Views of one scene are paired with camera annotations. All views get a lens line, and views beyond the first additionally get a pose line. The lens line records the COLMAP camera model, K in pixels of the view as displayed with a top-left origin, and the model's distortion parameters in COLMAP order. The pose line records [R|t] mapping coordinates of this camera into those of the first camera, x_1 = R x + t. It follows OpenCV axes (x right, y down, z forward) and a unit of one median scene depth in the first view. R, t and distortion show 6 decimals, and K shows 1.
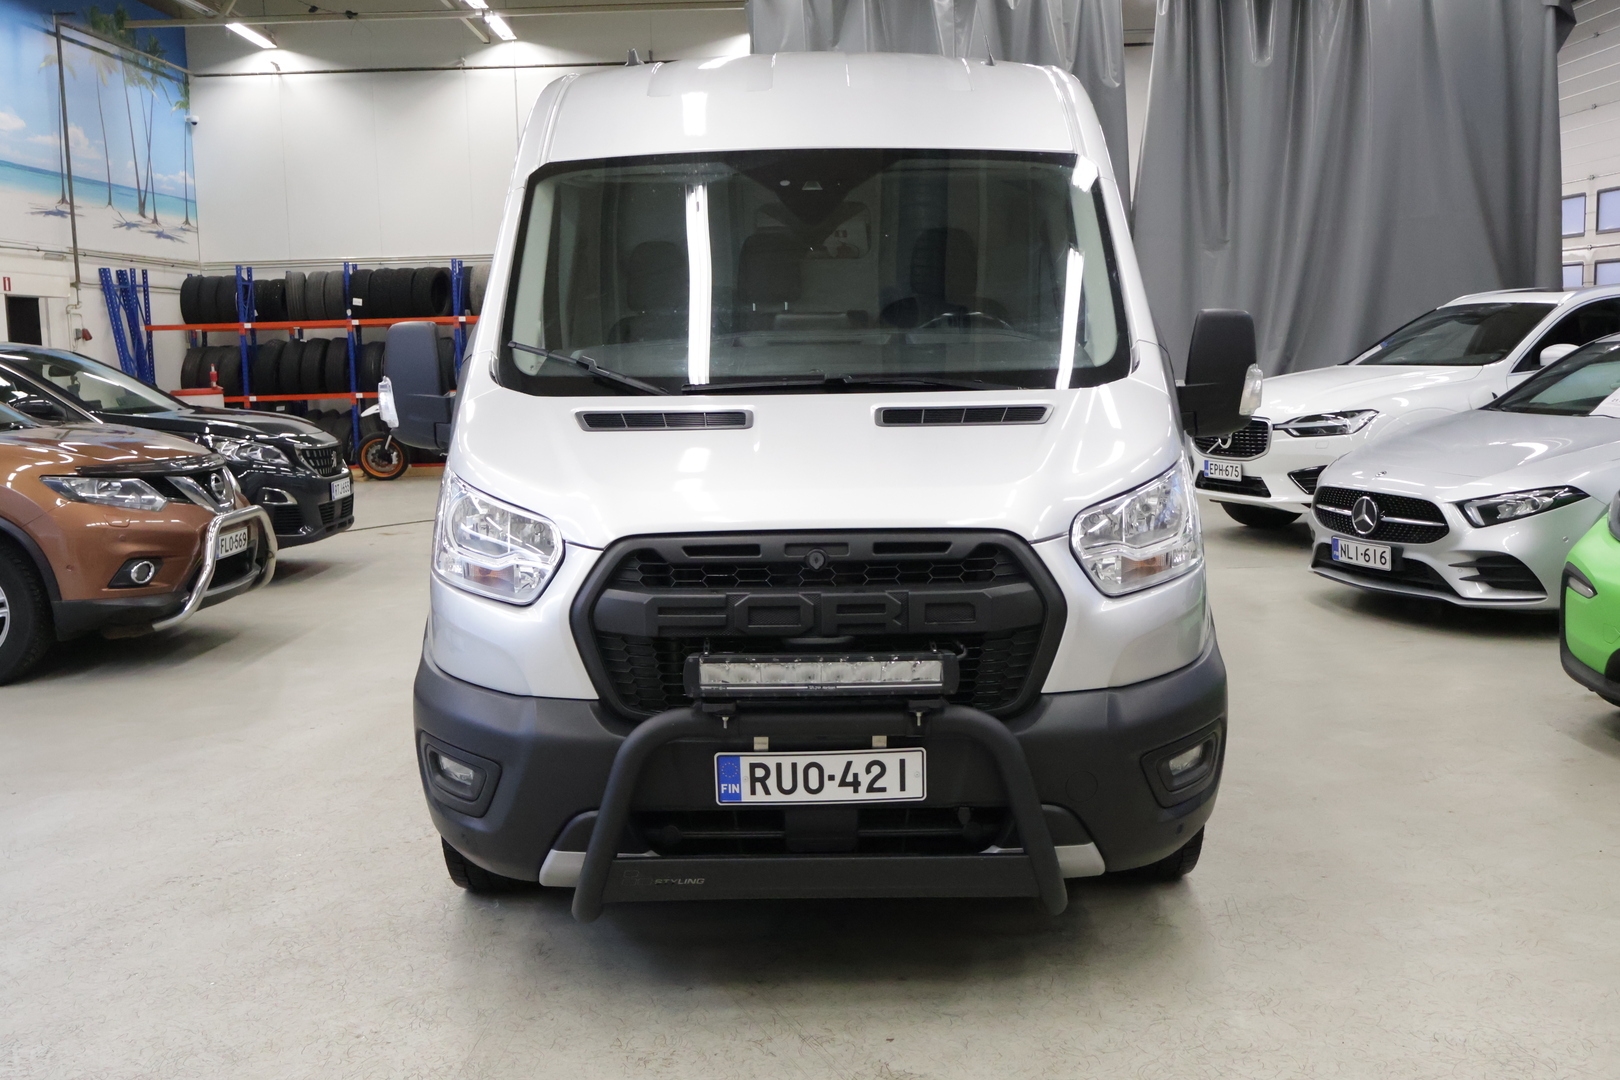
lens RADIAL K [[1632.0, 0, 810.0], [0, 1632.0, 540.0], [0, 0, 1]] dist [-0.006205, 0.004889]
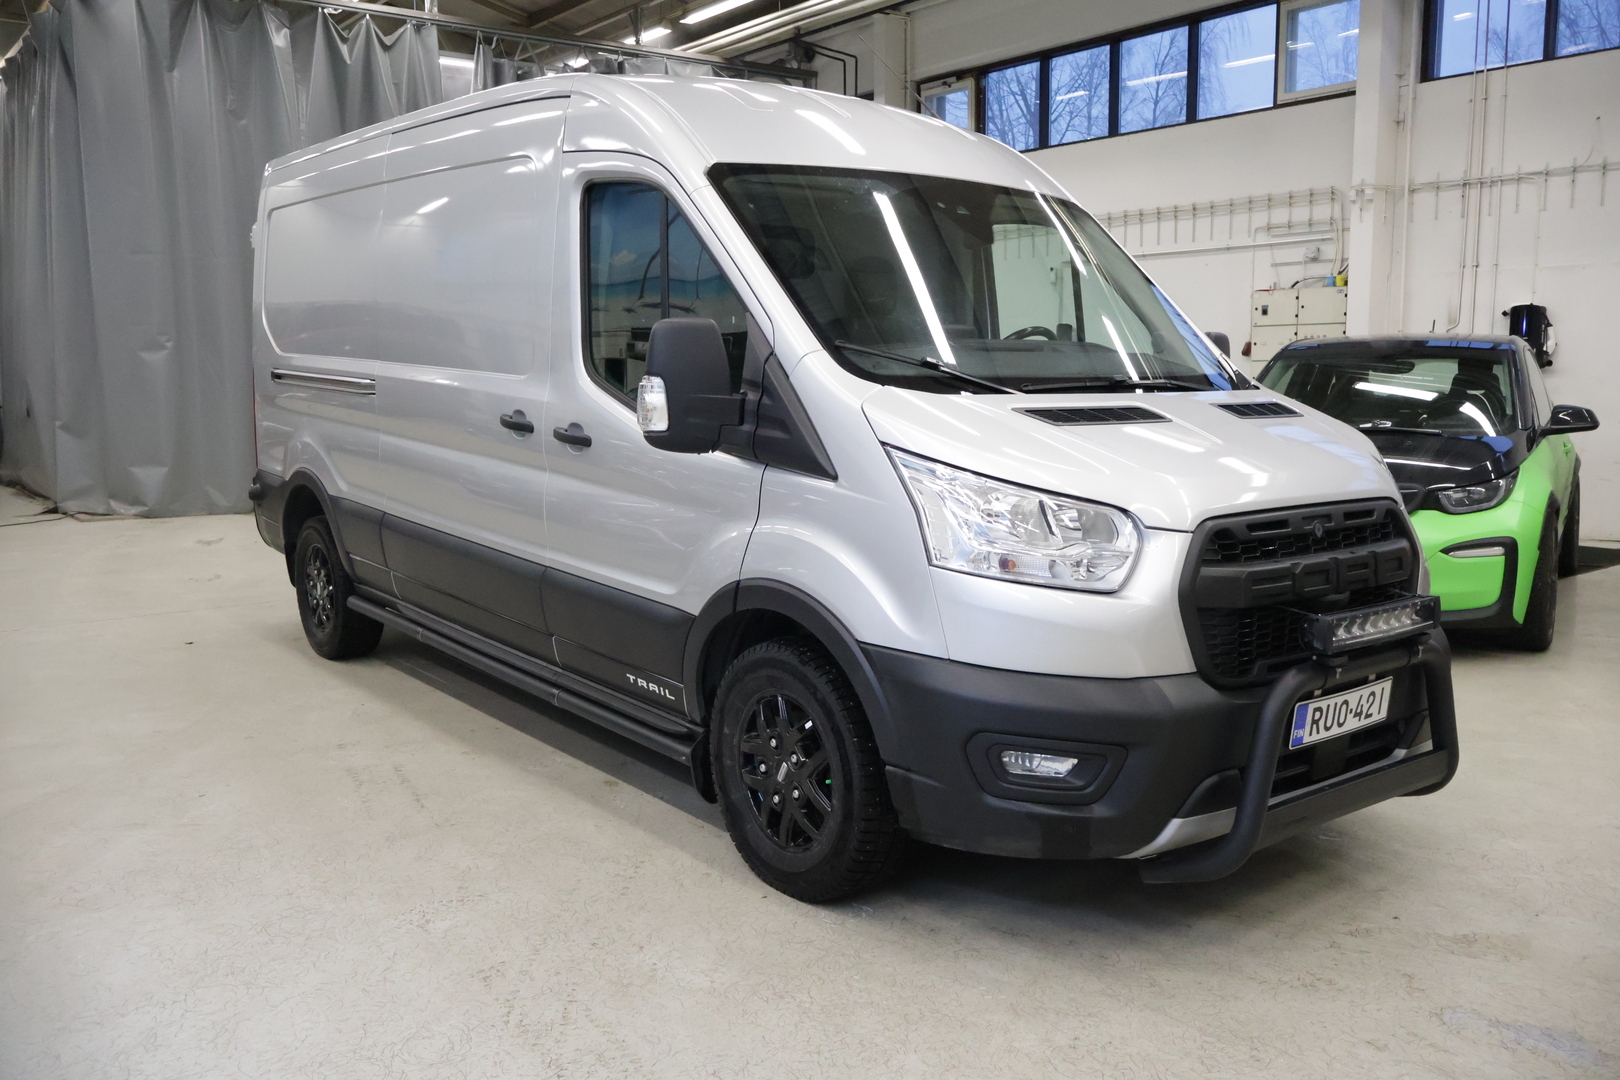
lens RADIAL K [[1342.0, 0, 810.0], [0, 1342.0, 540.0], [0, 0, 1]] dist [-0.000846, 0.001481]
pose [[0.788529, -0.061689, 0.611896, -0.874419], [0.062503, 0.997843, 0.020053, -0.022442], [-0.611814, 0.022432, 0.790684, 0.459648]]
